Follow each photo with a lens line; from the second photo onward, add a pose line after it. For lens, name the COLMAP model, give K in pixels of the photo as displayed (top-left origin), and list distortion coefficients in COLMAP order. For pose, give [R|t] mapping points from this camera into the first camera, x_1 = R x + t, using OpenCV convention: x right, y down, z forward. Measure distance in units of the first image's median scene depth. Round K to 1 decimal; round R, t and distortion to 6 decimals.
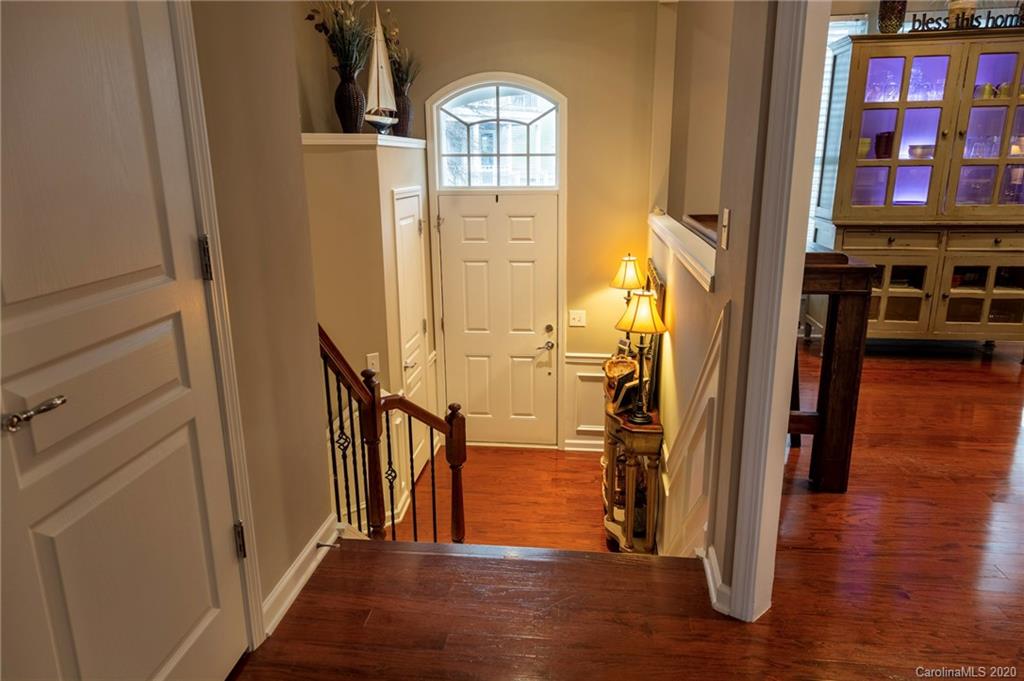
lens RADIAL K [[717.1, 0, 512.0], [0, 717.1, 340.5], [0, 0, 1]] dist [0.038837, -0.000611]
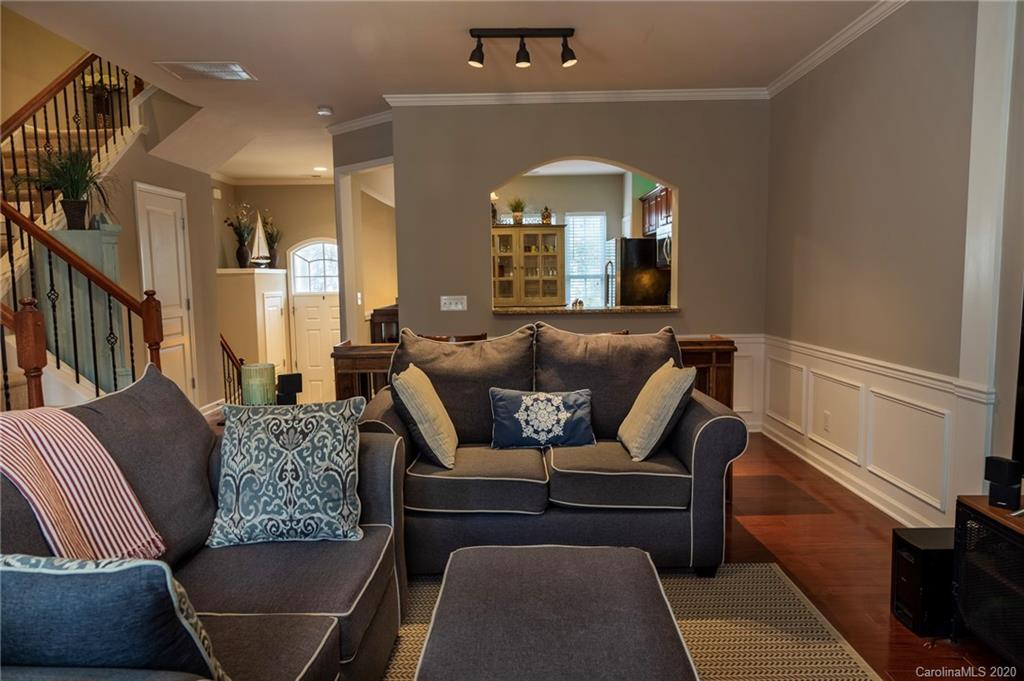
lens RADIAL K [[717.1, 0, 512.0], [0, 717.1, 340.5], [0, 0, 1]] dist [0.038837, -0.000611]
pose [[0.995871, -0.015638, 0.089425, 0.340966], [0.029530, 0.987284, -0.156199, 0.260404], [-0.085845, 0.158195, 0.983669, -1.045256]]
